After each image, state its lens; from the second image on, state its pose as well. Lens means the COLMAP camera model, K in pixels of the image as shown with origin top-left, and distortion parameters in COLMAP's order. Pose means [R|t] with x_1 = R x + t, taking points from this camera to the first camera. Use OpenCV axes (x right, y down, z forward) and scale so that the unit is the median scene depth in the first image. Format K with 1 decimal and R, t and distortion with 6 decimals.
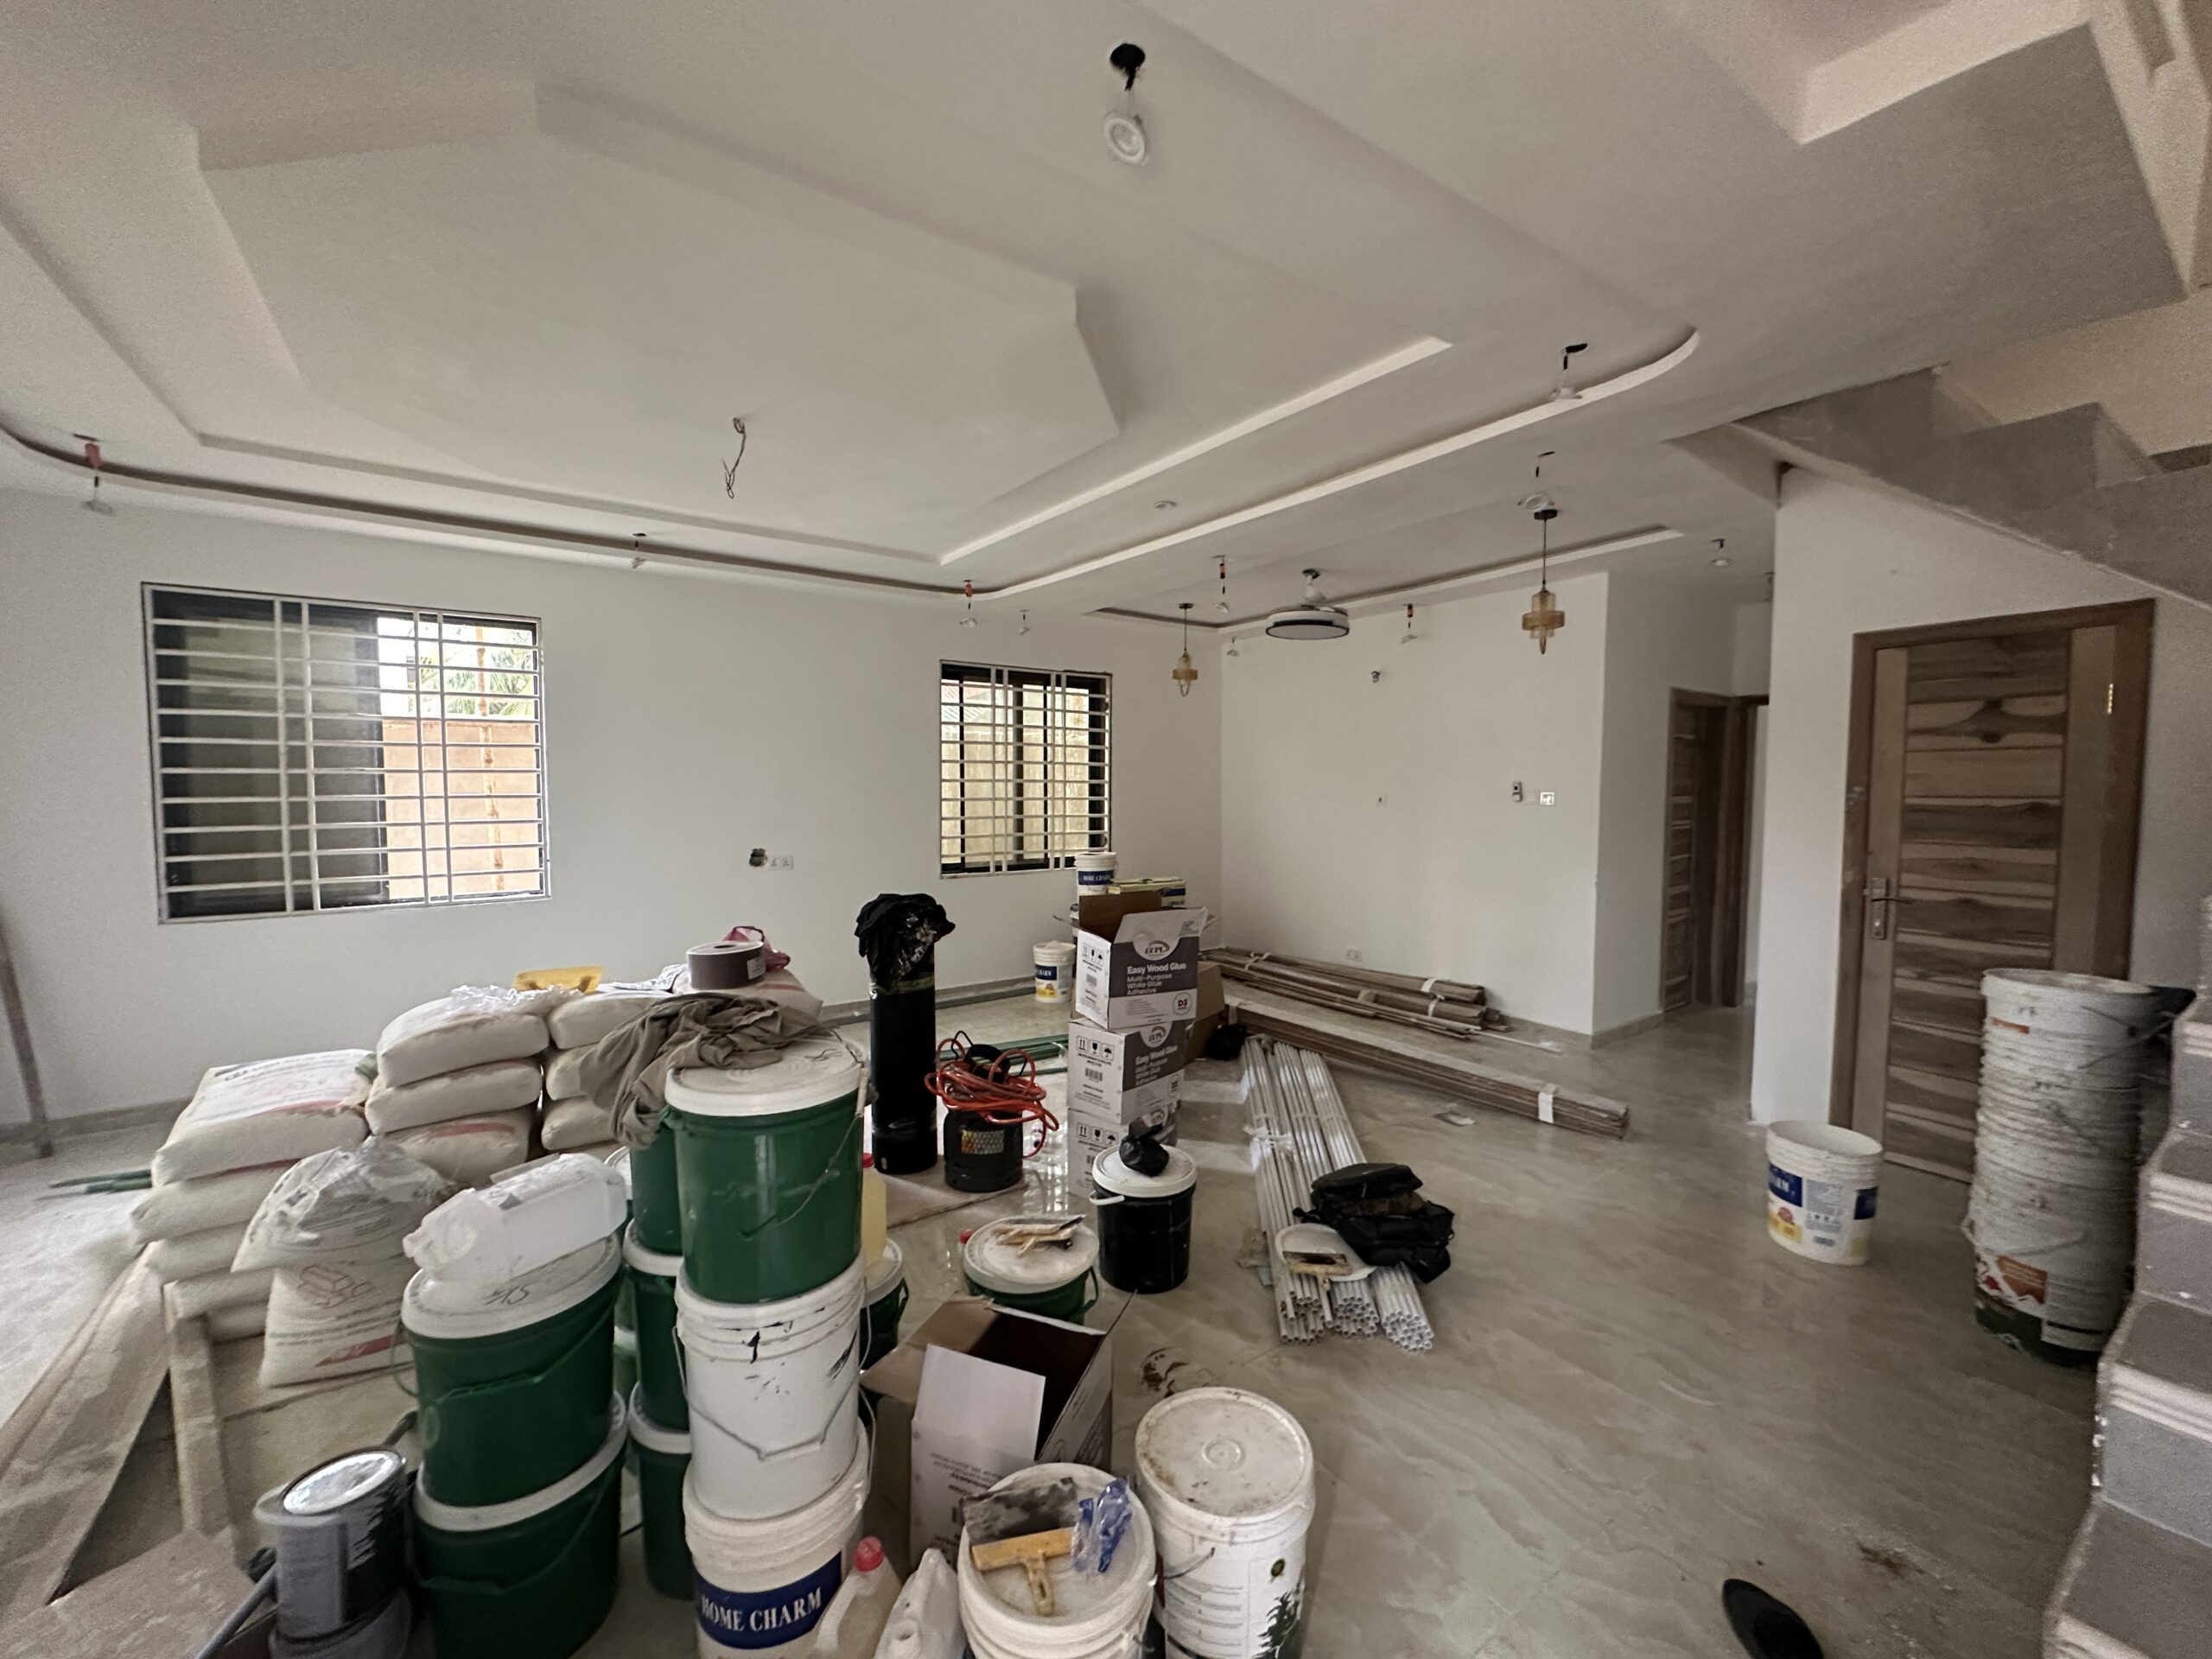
lens RADIAL K [[883.2, 0, 1104.3], [0, 883.2, 828.7], [0, 0, 1]] dist [-0.002318, 0.000605]
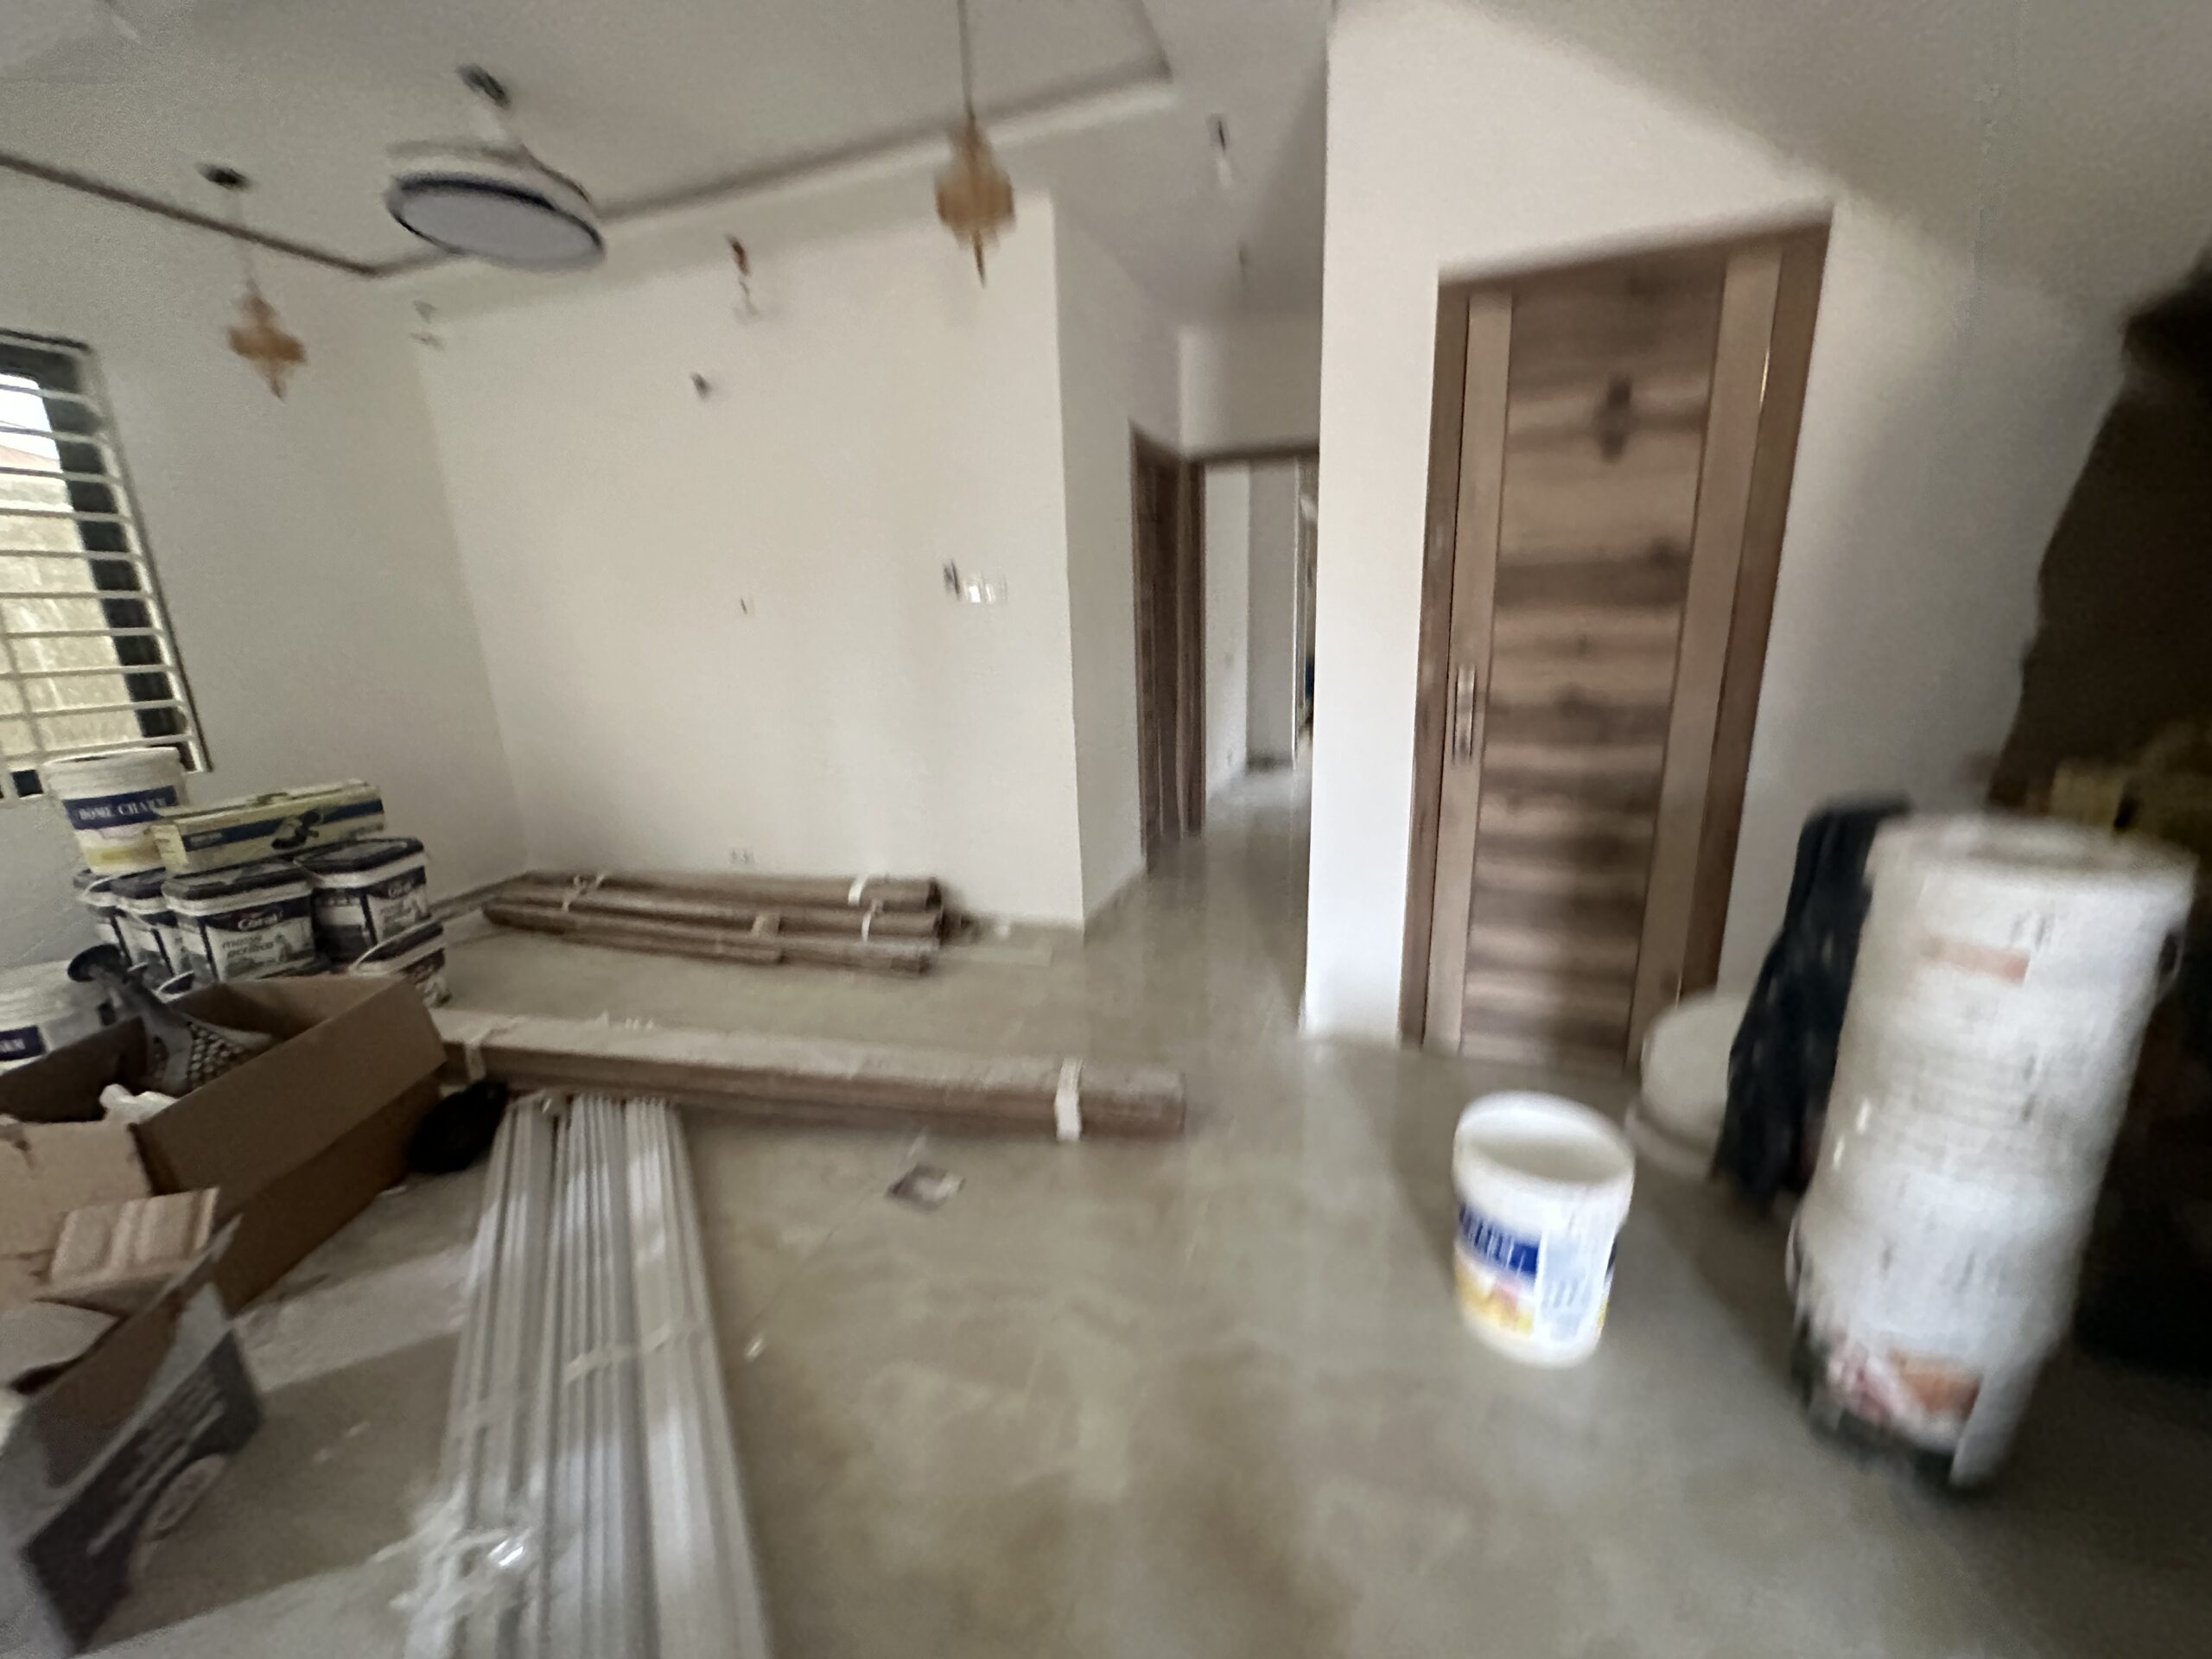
lens RADIAL K [[883.2, 0, 1106.1], [0, 883.2, 824.8], [0, 0, 1]] dist [-0.002318, 0.000605]
pose [[0.806127, -0.177741, 0.564418, 0.209976], [0.070206, 0.975814, 0.207022, 0.008306], [-0.587564, -0.127260, 0.799108, 0.506715]]
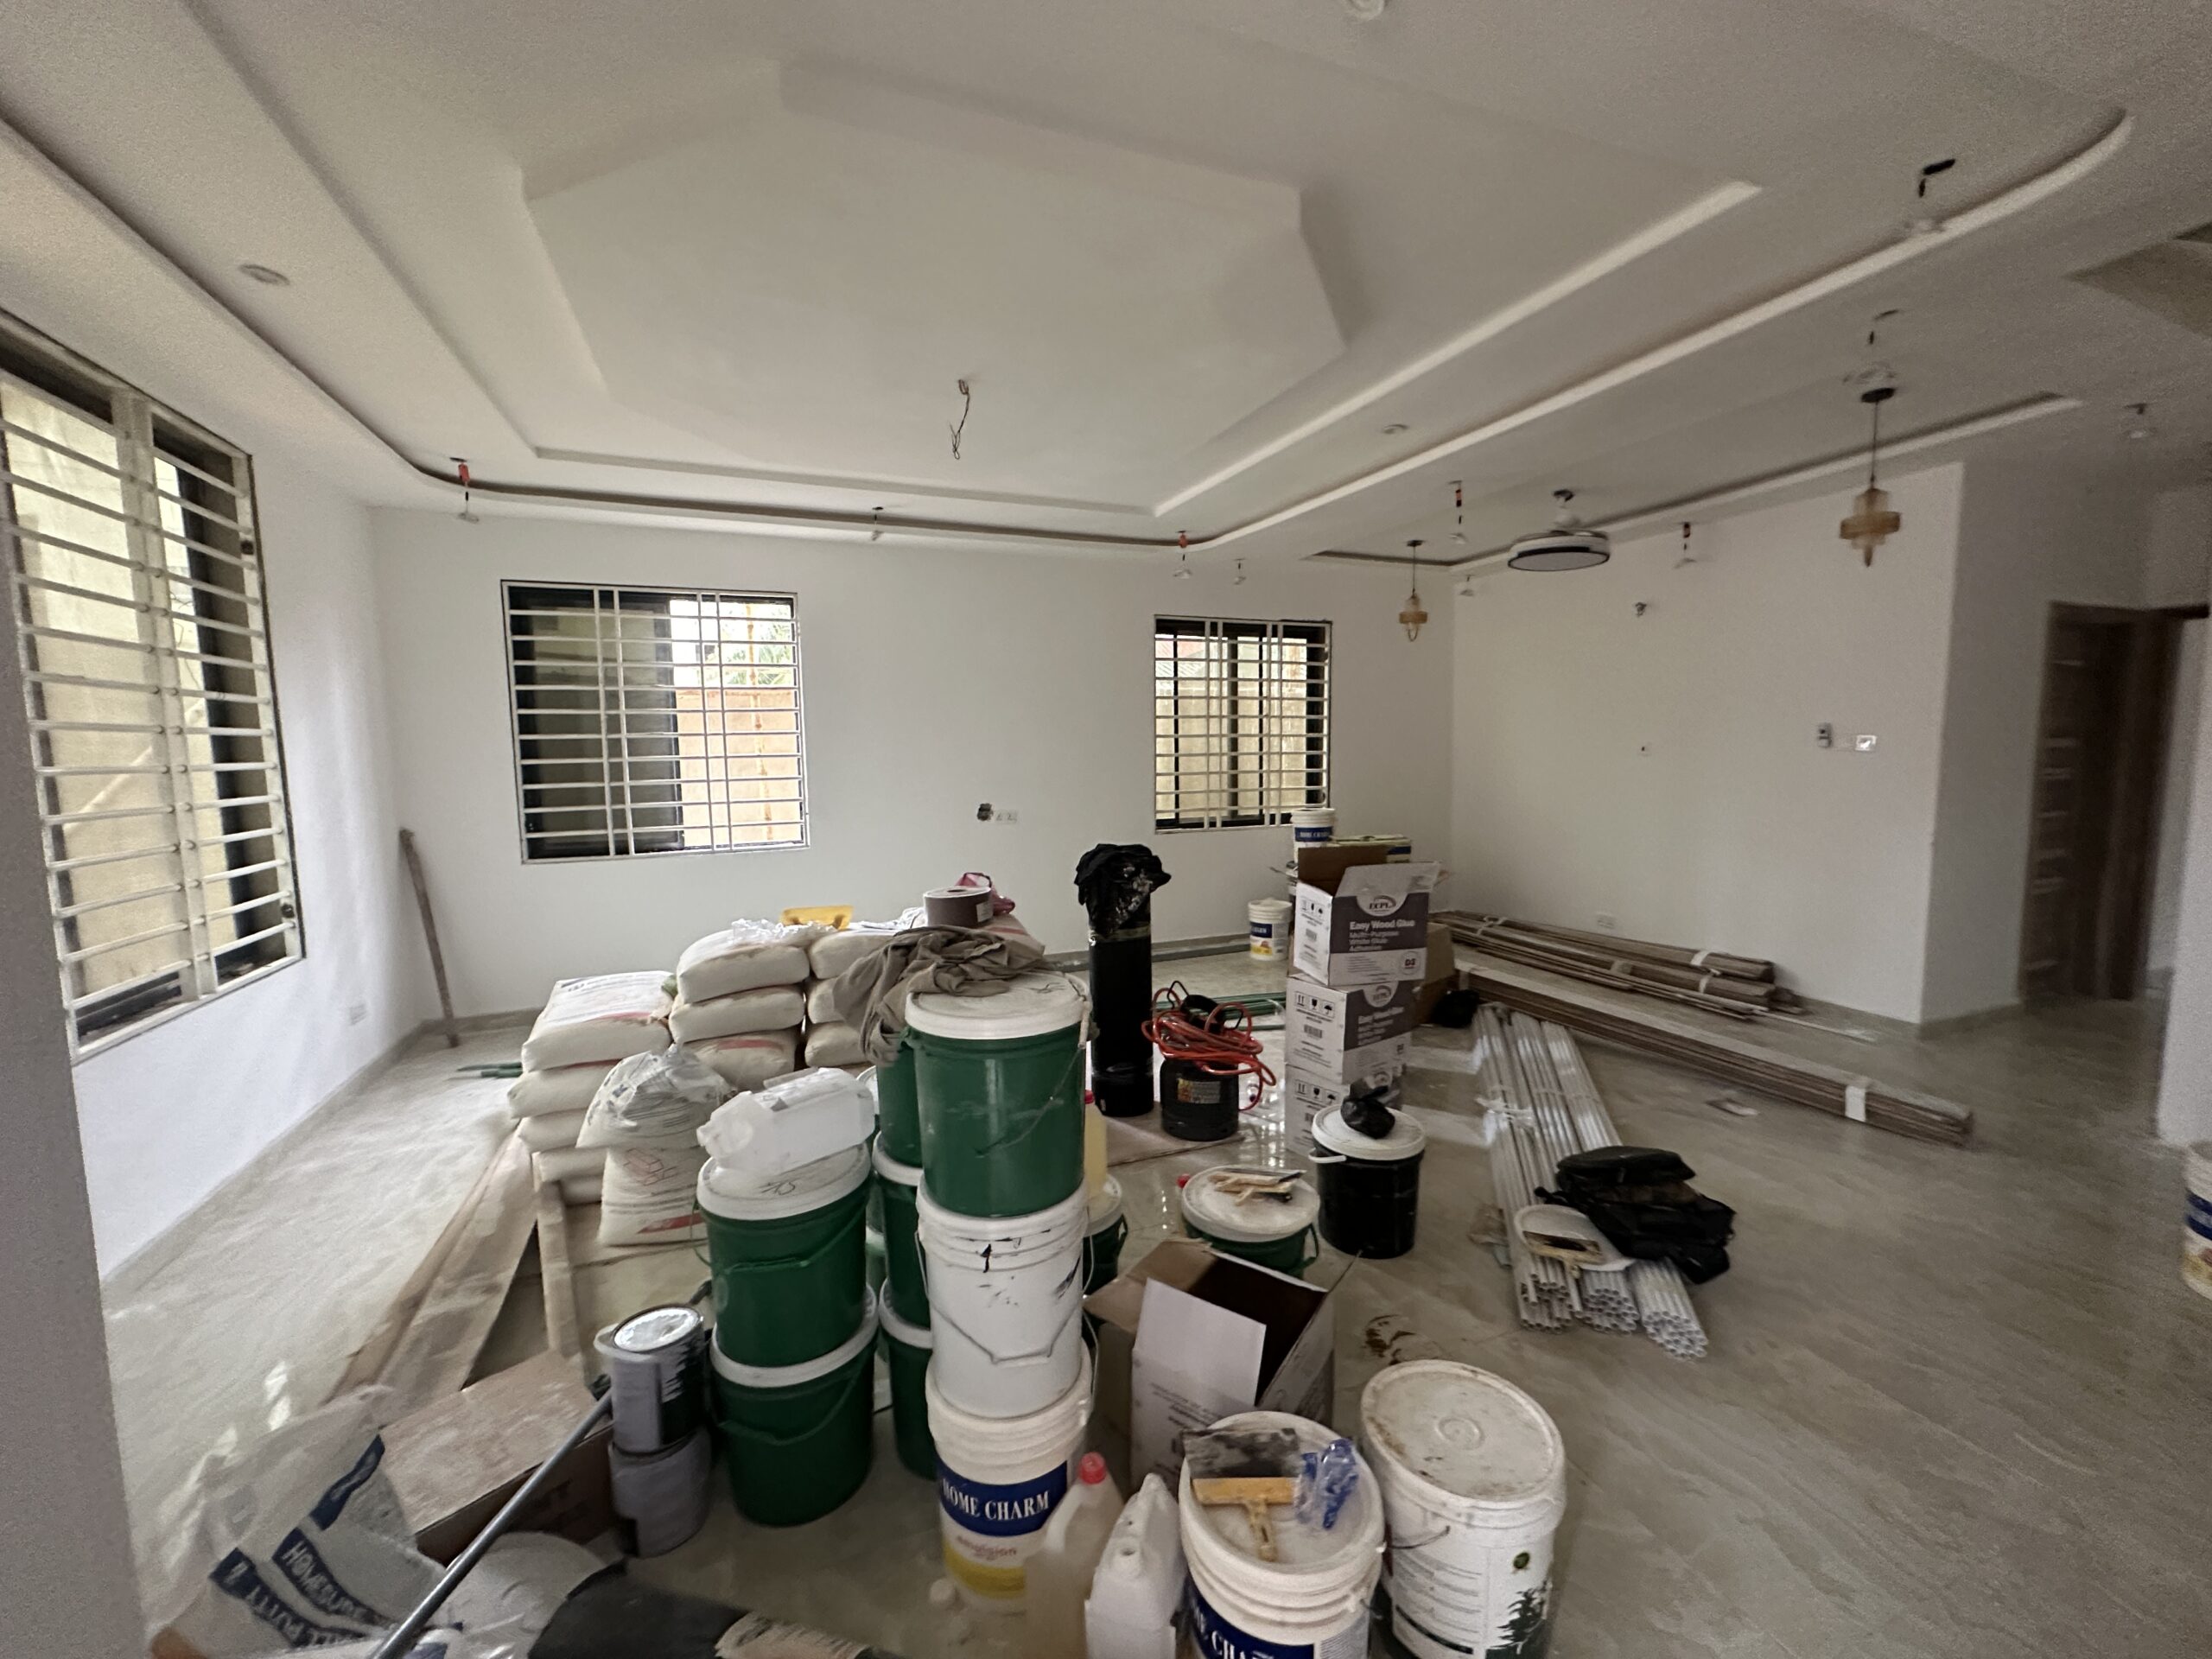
lens RADIAL K [[883.2, 0, 1105.1], [0, 883.2, 829.3], [0, 0, 1]] dist [-0.002318, 0.000605]
pose [[0.971779, 0.006656, -0.235801, -0.005051], [0.003750, 0.999040, 0.043654, 0.010502], [0.235865, -0.043306, 0.970820, 0.011525]]
